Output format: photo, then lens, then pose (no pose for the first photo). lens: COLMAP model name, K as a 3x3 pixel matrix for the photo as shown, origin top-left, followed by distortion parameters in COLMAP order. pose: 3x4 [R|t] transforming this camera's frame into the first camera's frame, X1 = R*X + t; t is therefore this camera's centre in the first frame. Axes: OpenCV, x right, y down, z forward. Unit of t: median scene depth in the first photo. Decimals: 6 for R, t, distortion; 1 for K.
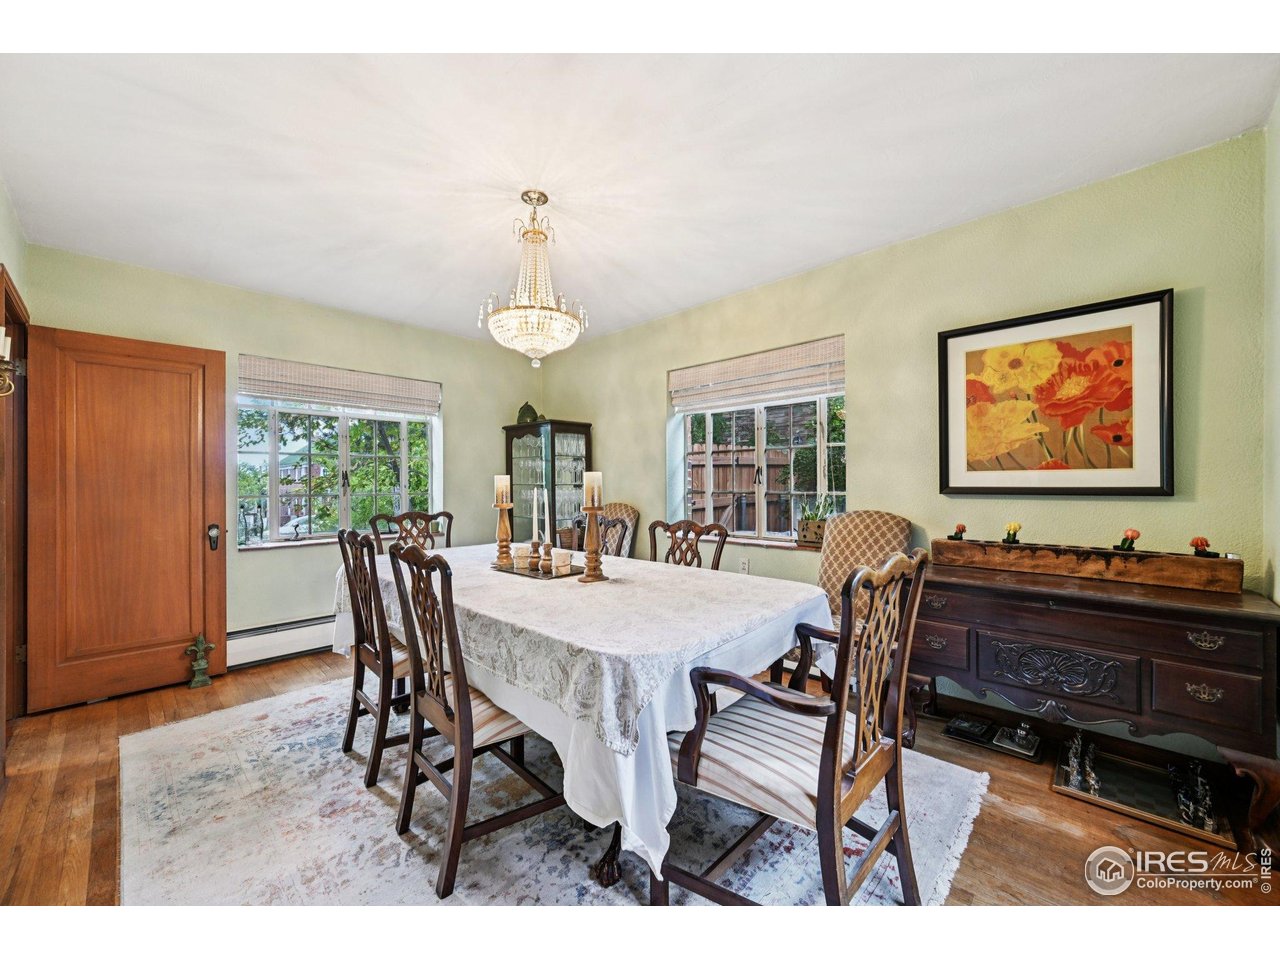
lens RADIAL K [[499.8, 0, 645.4], [0, 499.8, 482.8], [0, 0, 1]] dist [0.000587, 0.000179]
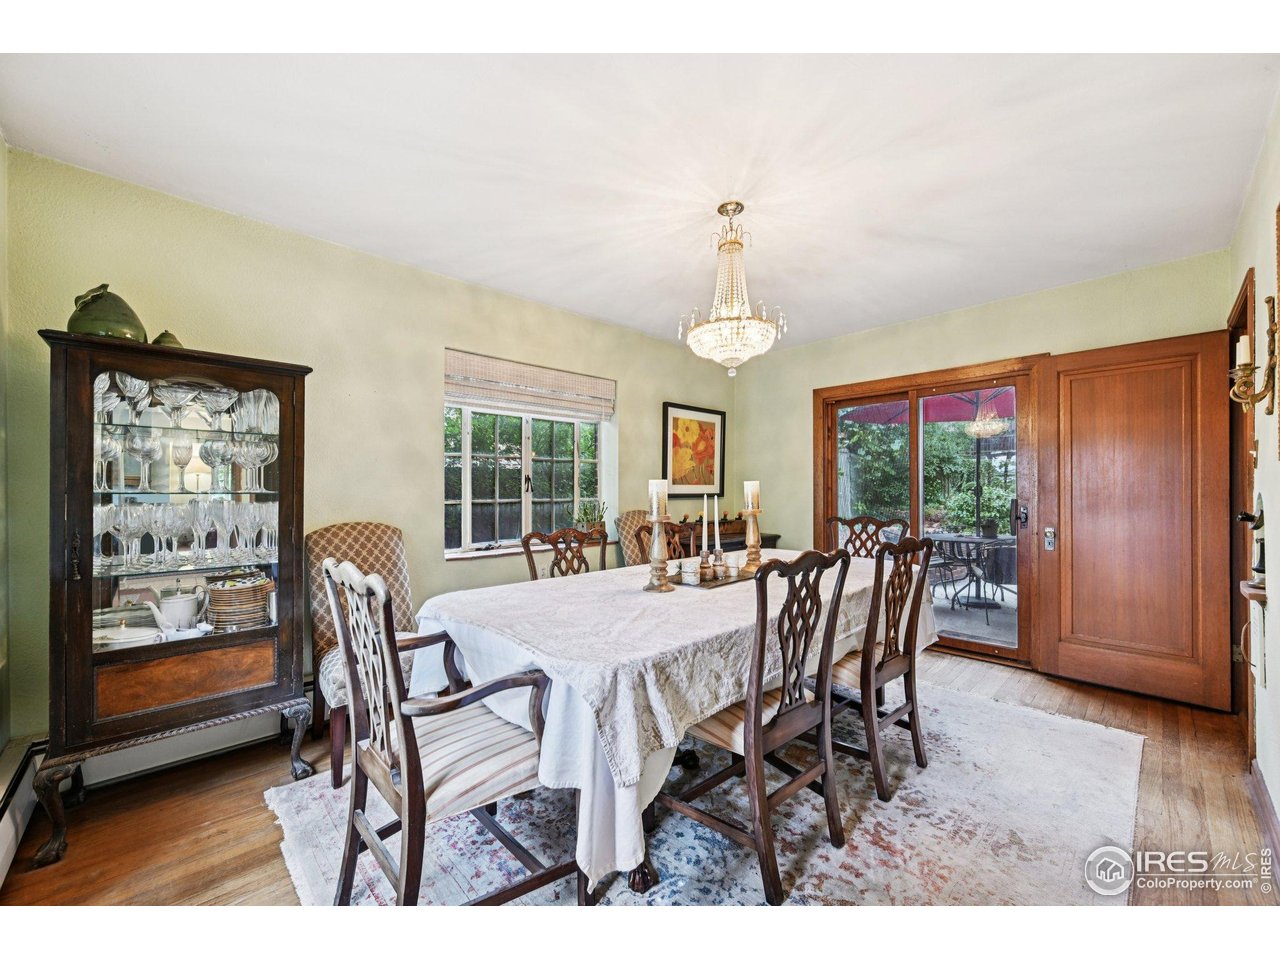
lens RADIAL K [[506.7, 0, 641.0], [0, 506.7, 485.4], [0, 0, 1]] dist [-0.000126, 0.000111]
pose [[0.054739, 0.015904, 0.998374, -0.931882], [-0.003137, 0.999871, -0.015755, 0.006737], [-0.998496, -0.002269, 0.054782, 0.832643]]
